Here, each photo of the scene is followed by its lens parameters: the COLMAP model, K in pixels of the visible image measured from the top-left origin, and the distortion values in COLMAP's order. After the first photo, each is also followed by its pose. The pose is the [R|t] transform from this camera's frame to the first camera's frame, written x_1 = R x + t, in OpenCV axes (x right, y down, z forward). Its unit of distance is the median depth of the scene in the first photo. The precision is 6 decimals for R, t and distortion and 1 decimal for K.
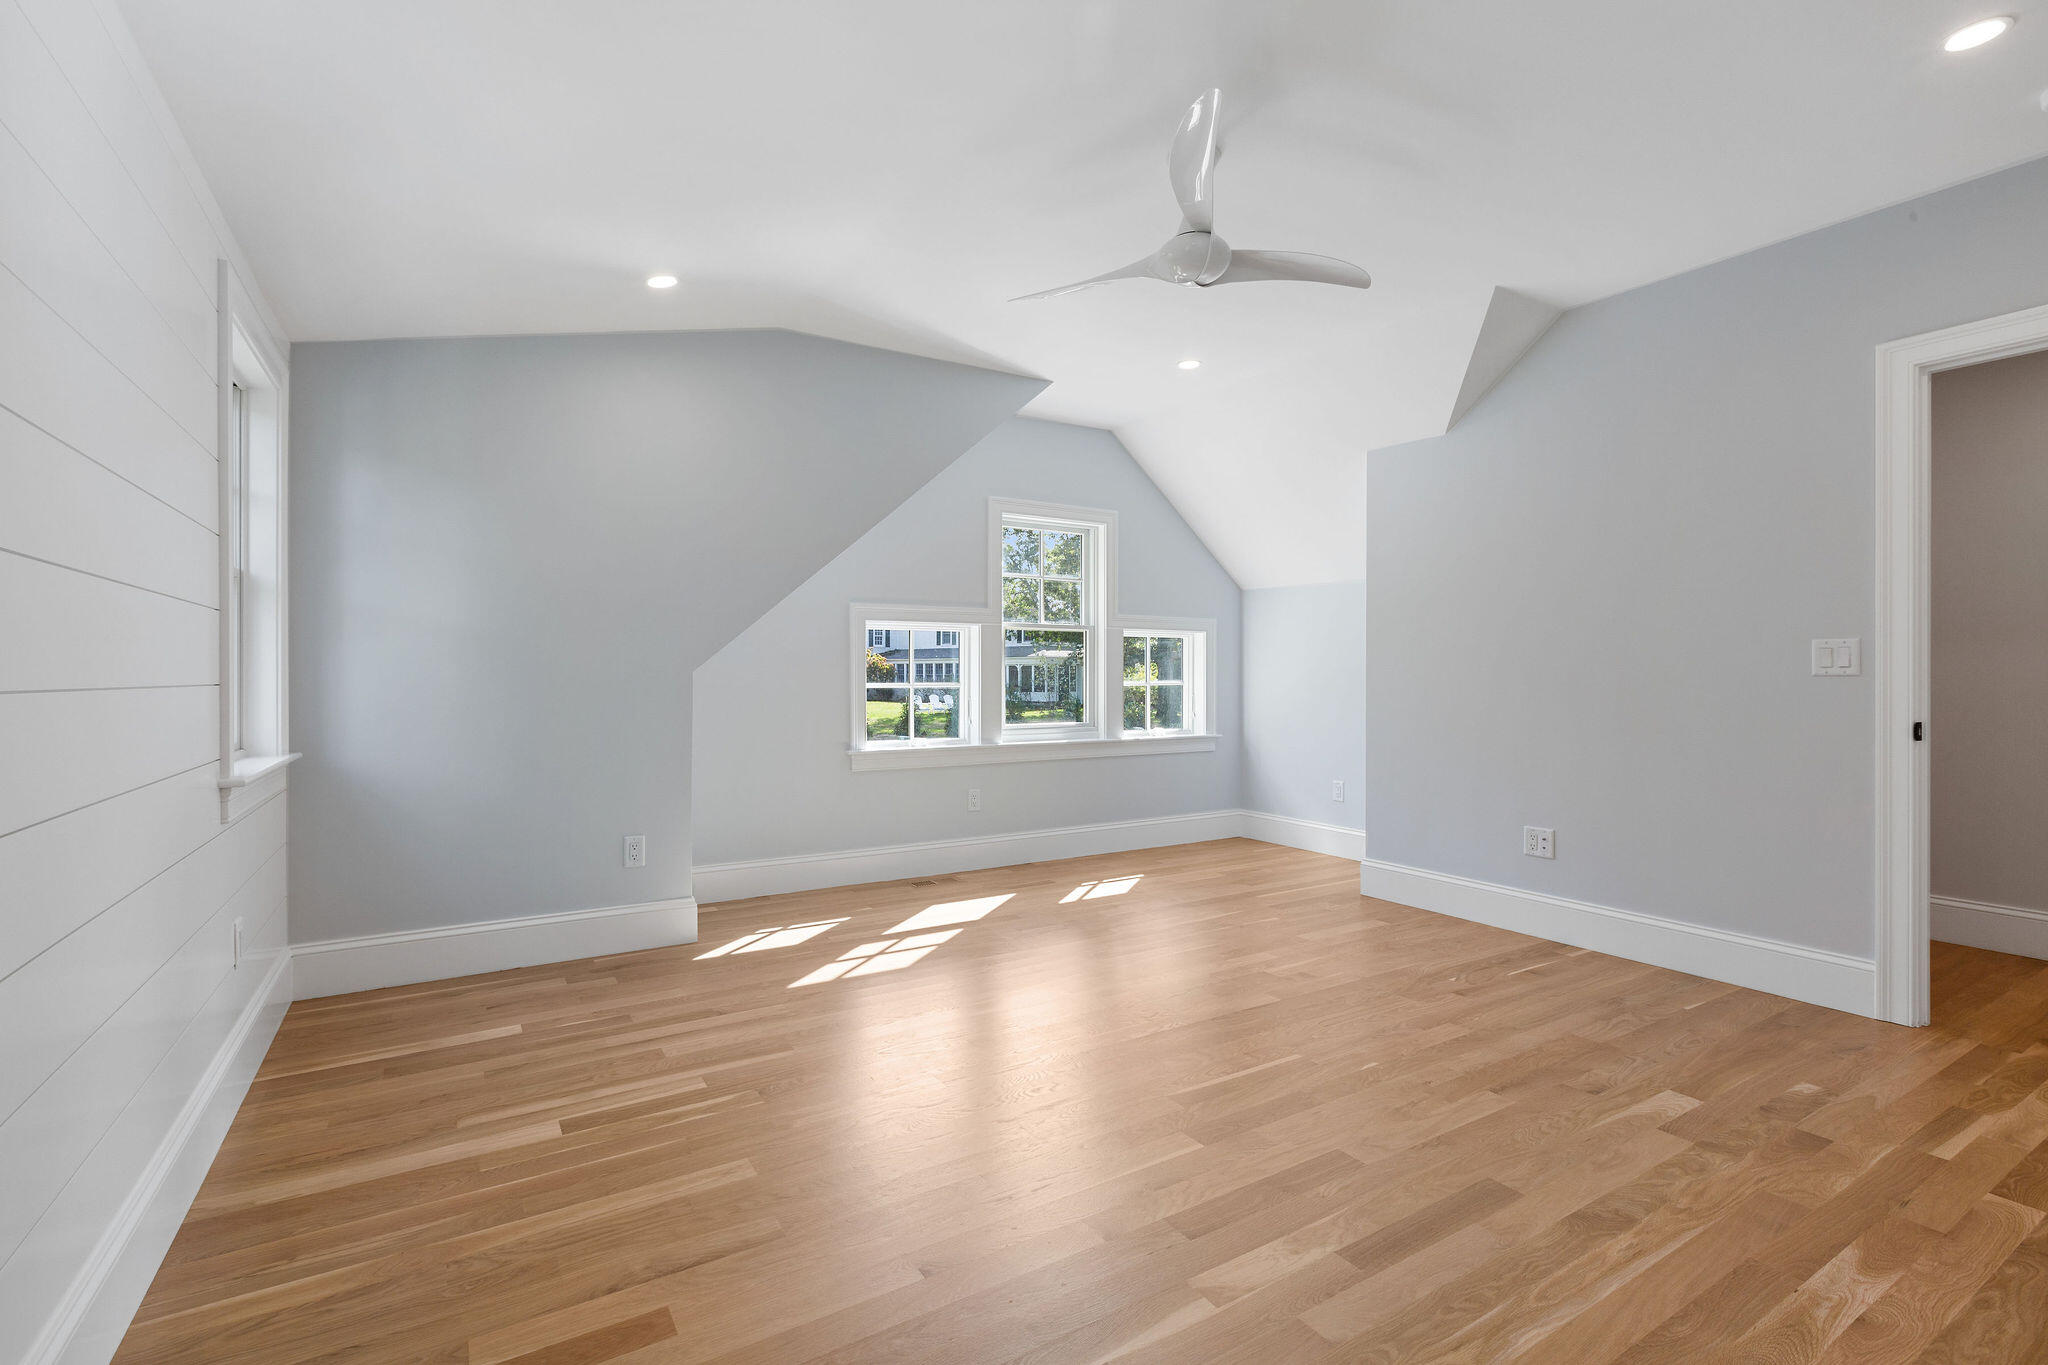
lens RADIAL K [[914.3, 0, 1020.2], [0, 914.3, 667.5], [0, 0, 1]] dist [0.004787, -0.000007]
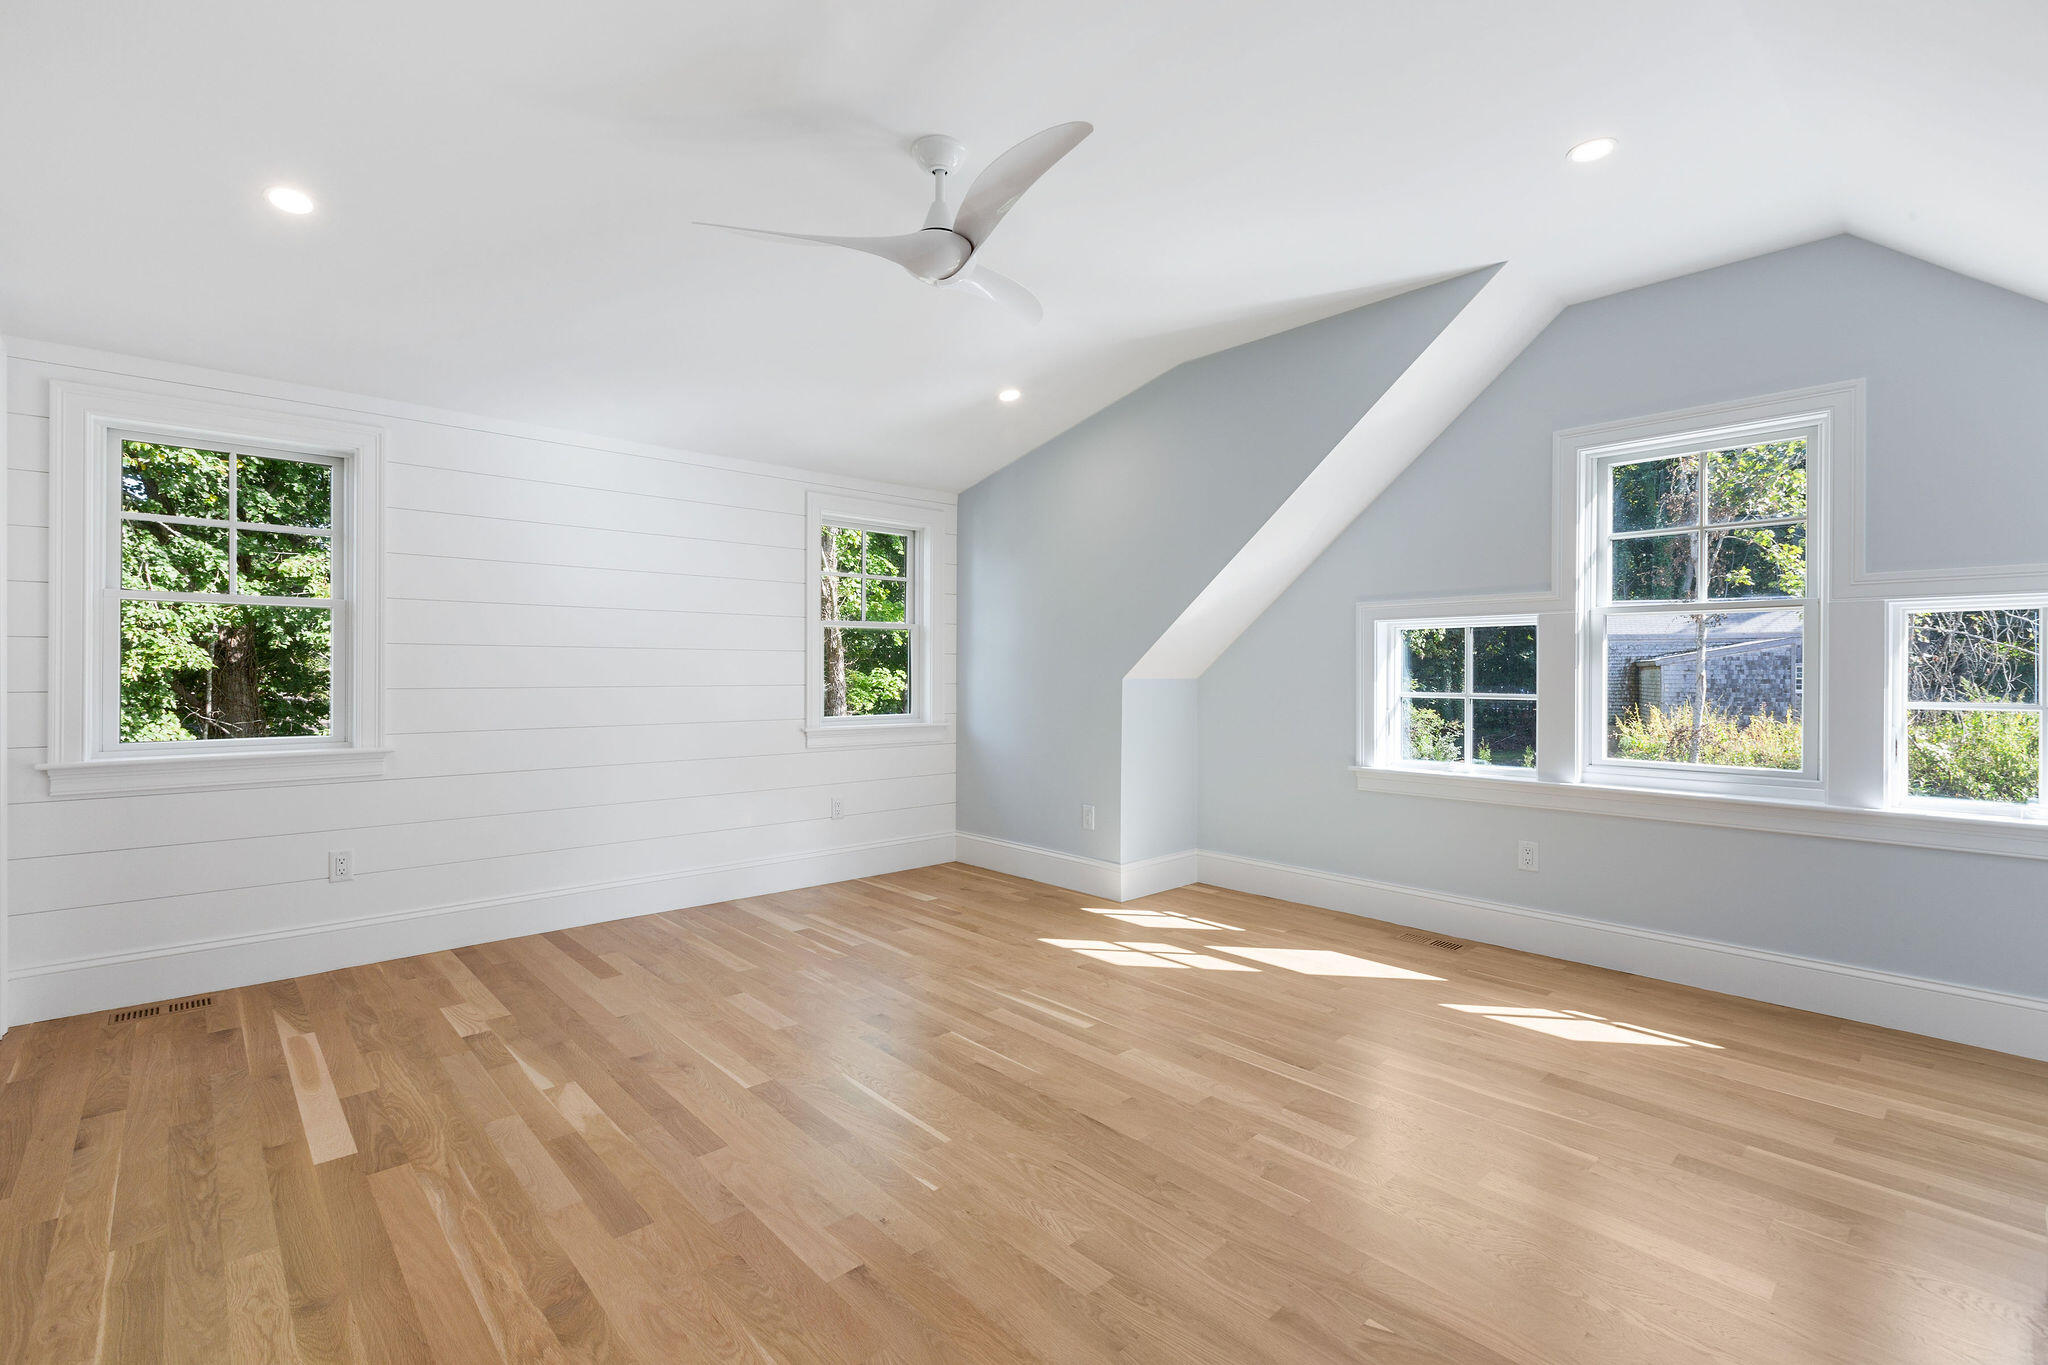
lens RADIAL K [[914.3, 0, 1020.2], [0, 914.3, 667.5], [0, 0, 1]] dist [0.004787, -0.000007]
pose [[0.186831, -0.003873, -0.982384, 0.979783], [0.008630, 0.999960, -0.002301, -0.012174], [0.982354, -0.008048, 0.186857, 0.771492]]
